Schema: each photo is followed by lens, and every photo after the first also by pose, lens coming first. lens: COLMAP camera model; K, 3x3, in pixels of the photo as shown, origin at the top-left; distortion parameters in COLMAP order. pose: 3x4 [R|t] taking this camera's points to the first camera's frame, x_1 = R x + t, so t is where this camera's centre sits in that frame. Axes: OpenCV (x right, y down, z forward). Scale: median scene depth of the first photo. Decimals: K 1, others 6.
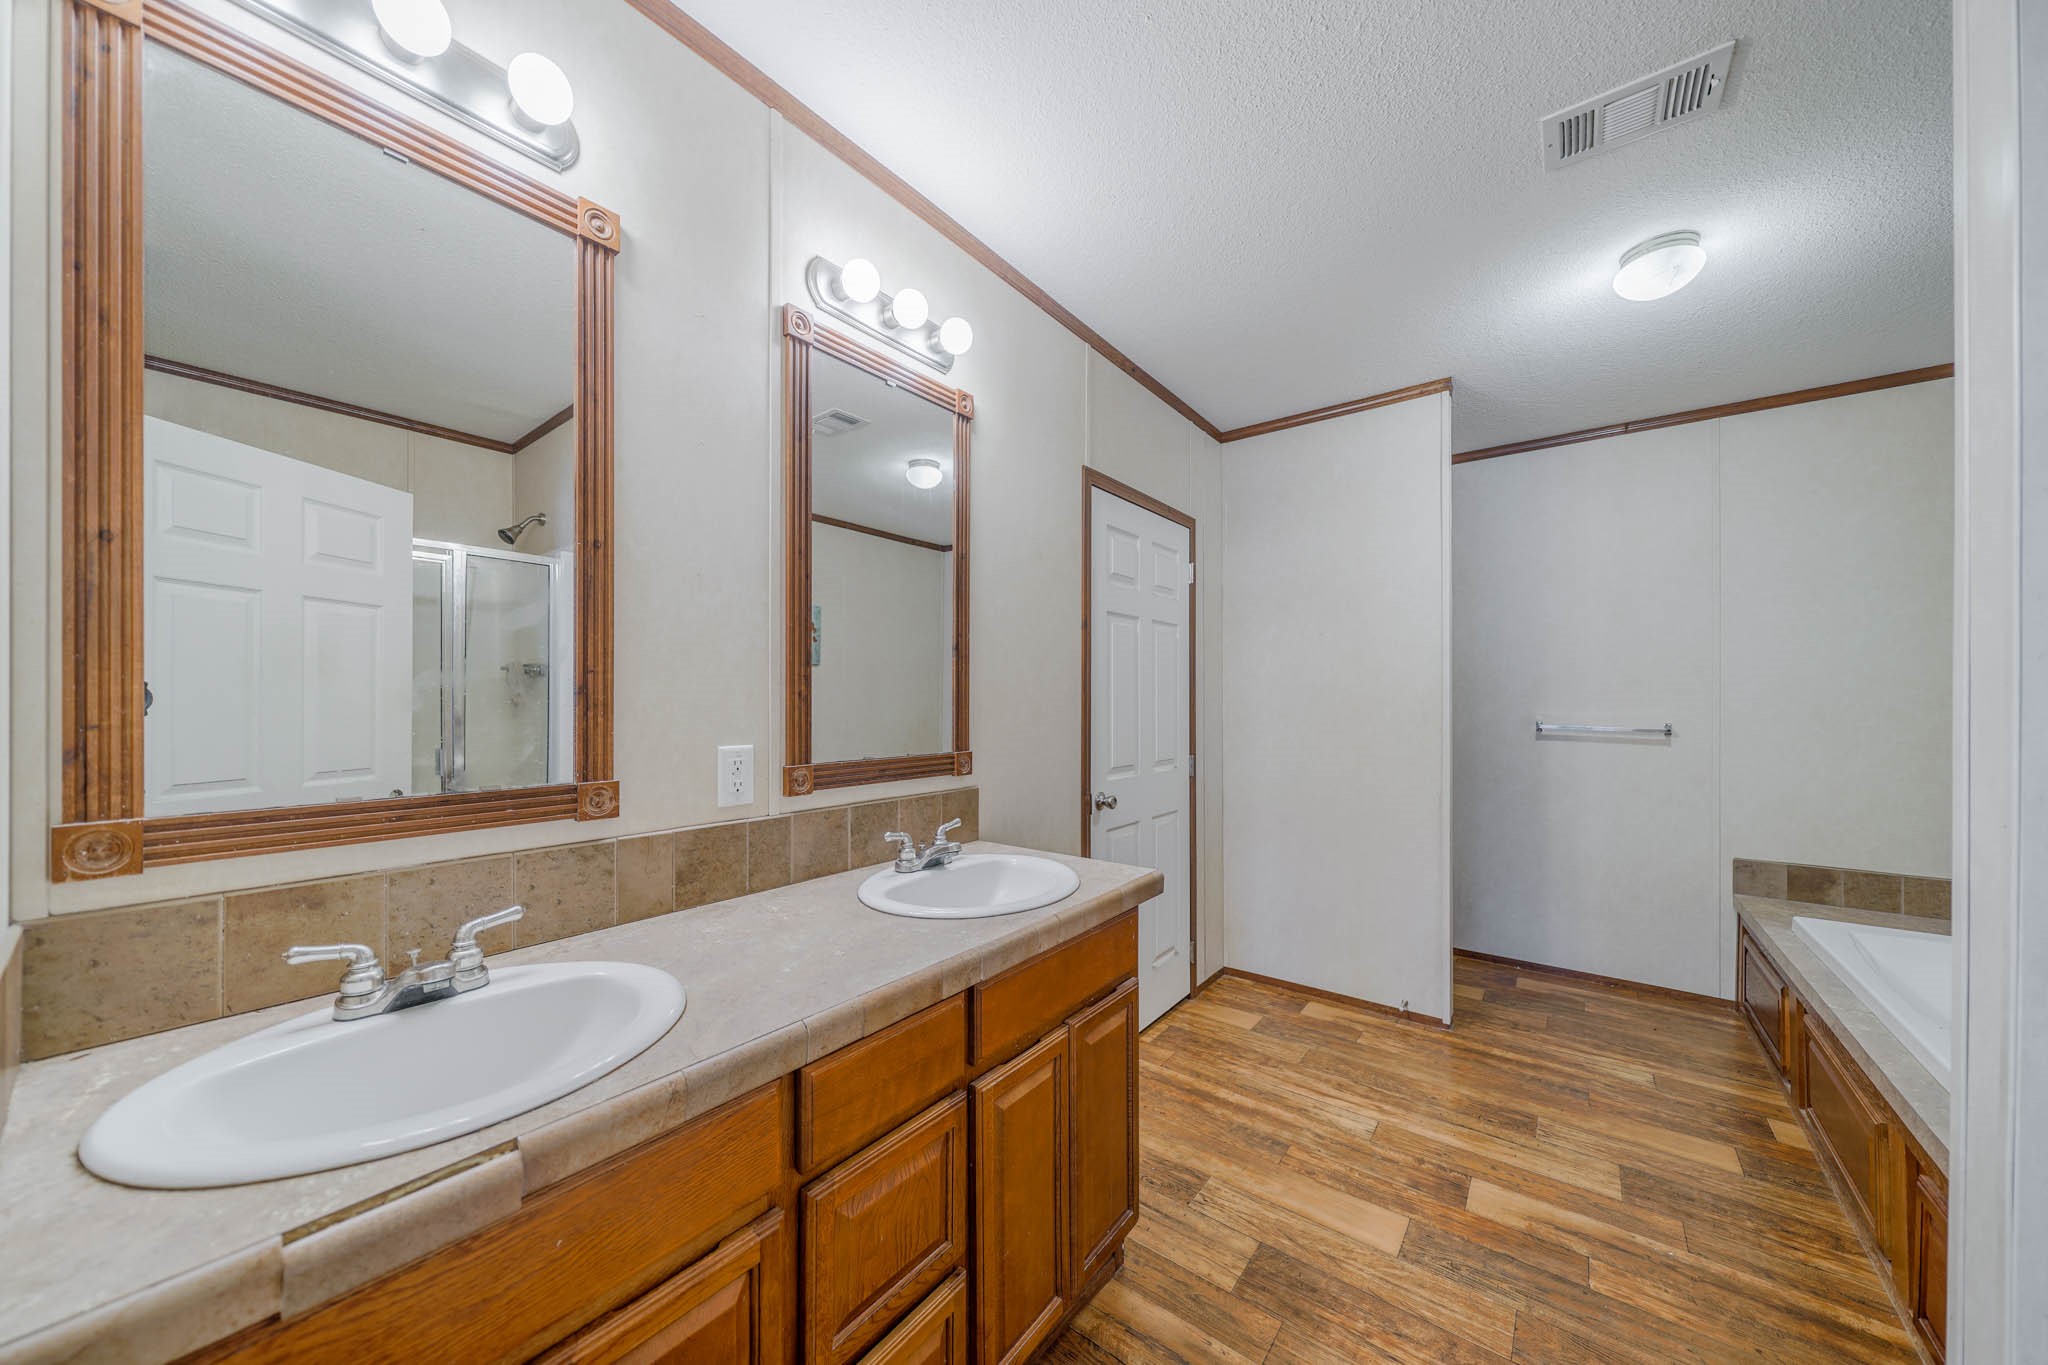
lens RADIAL K [[713.3, 0, 1017.9], [0, 713.3, 649.8], [0, 0, 1]] dist [-0.000084, -0.000060]
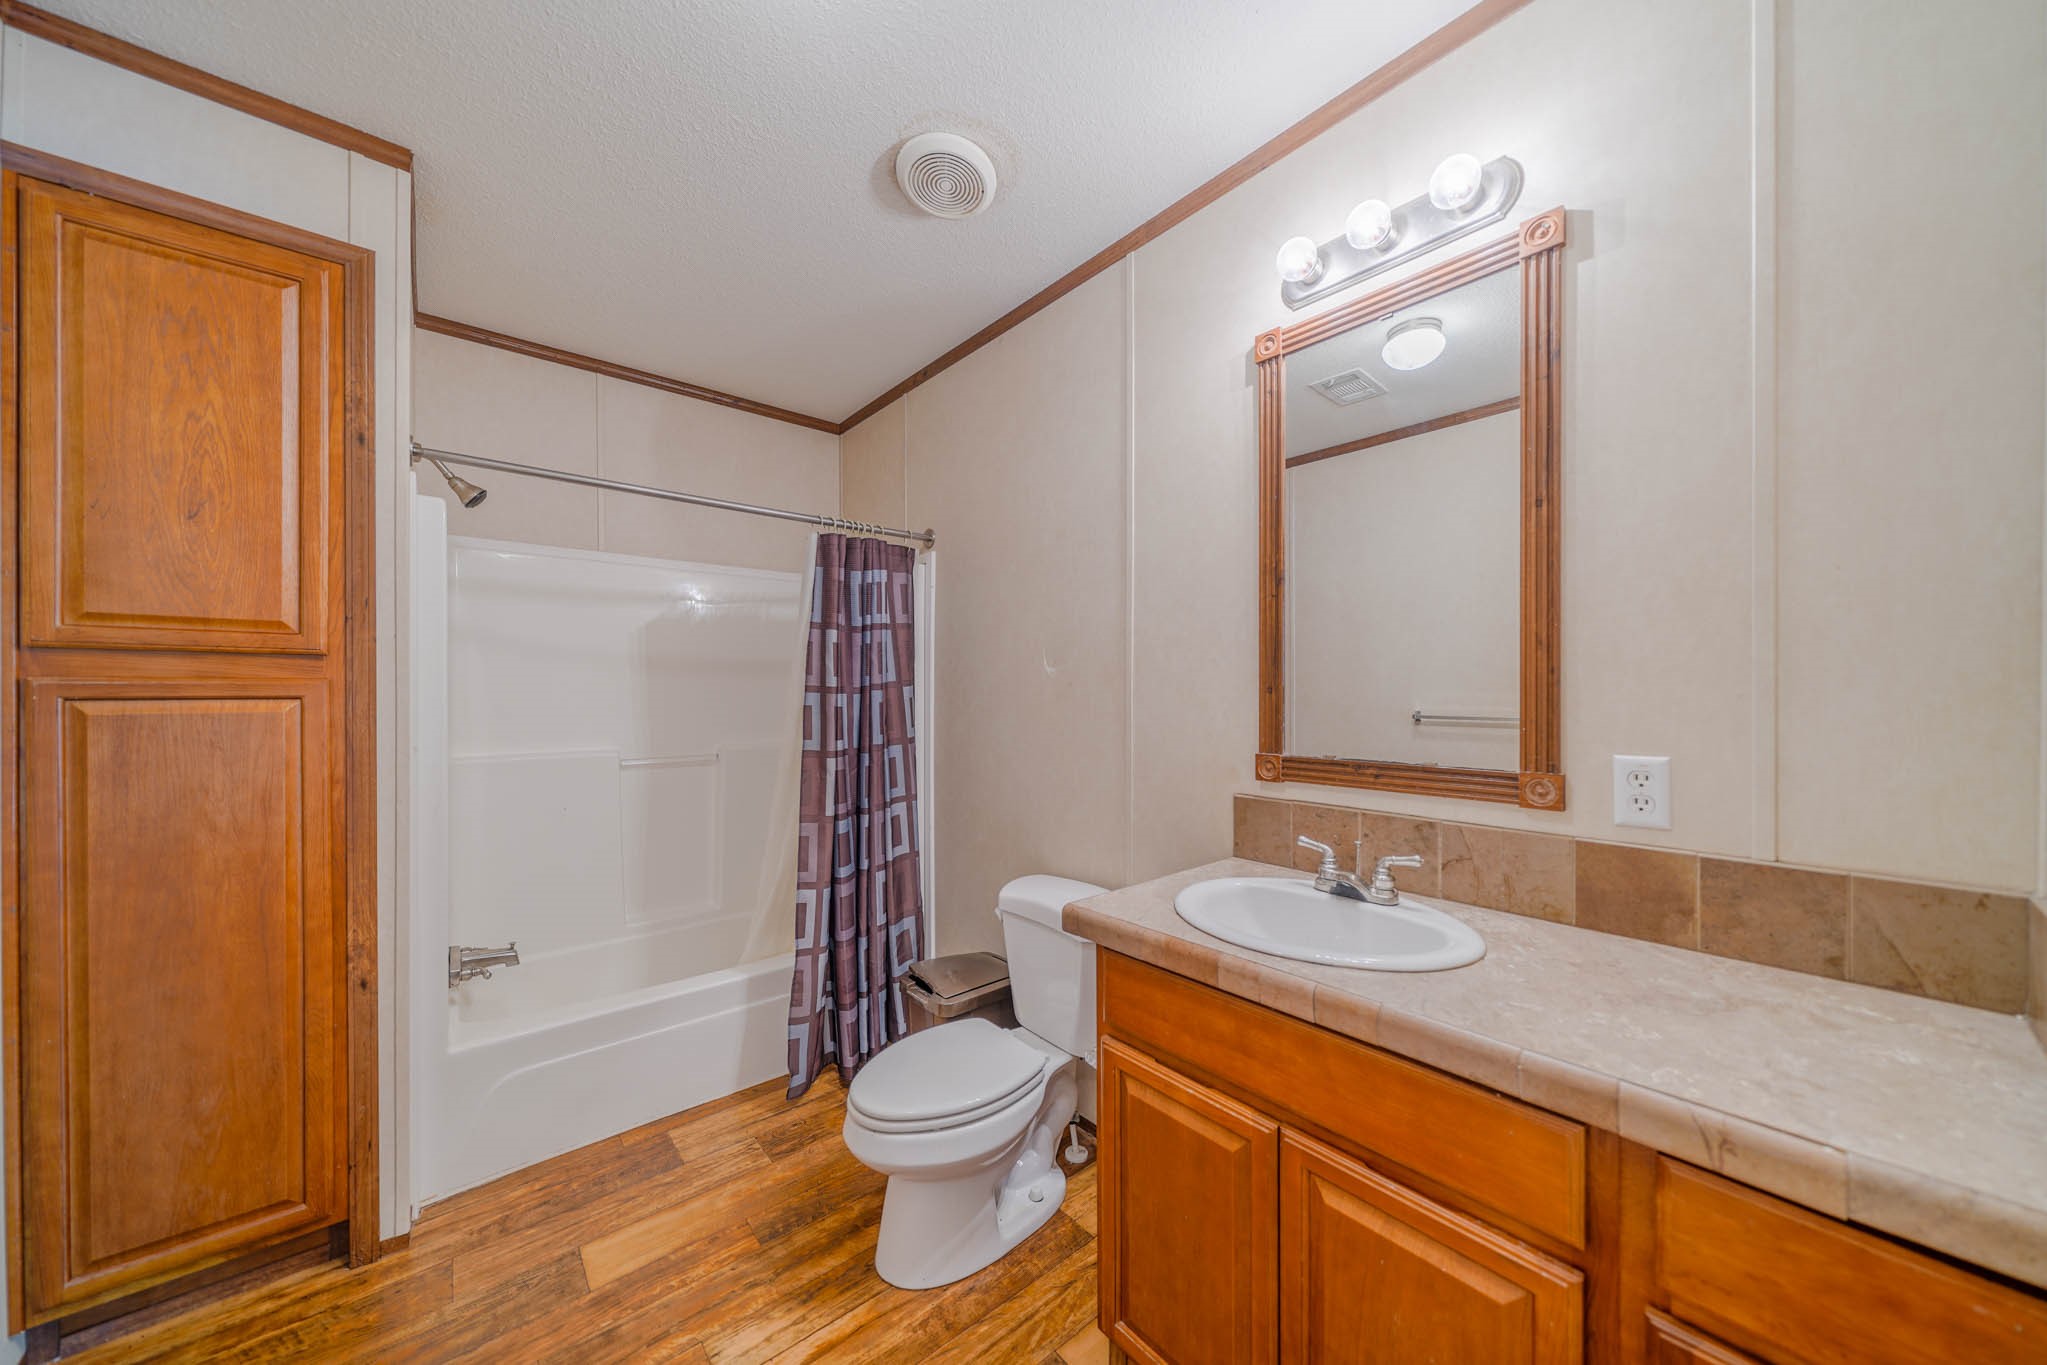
lens RADIAL K [[701.8, 0, 1031.2], [0, 701.8, 691.0], [0, 0, 1]] dist [0.000422, 0.000100]
pose [[-0.197623, 0.037162, -0.979573, 1.146257], [0.083899, 0.996256, 0.020869, 0.078103], [0.976681, -0.078061, -0.200001, 1.599072]]
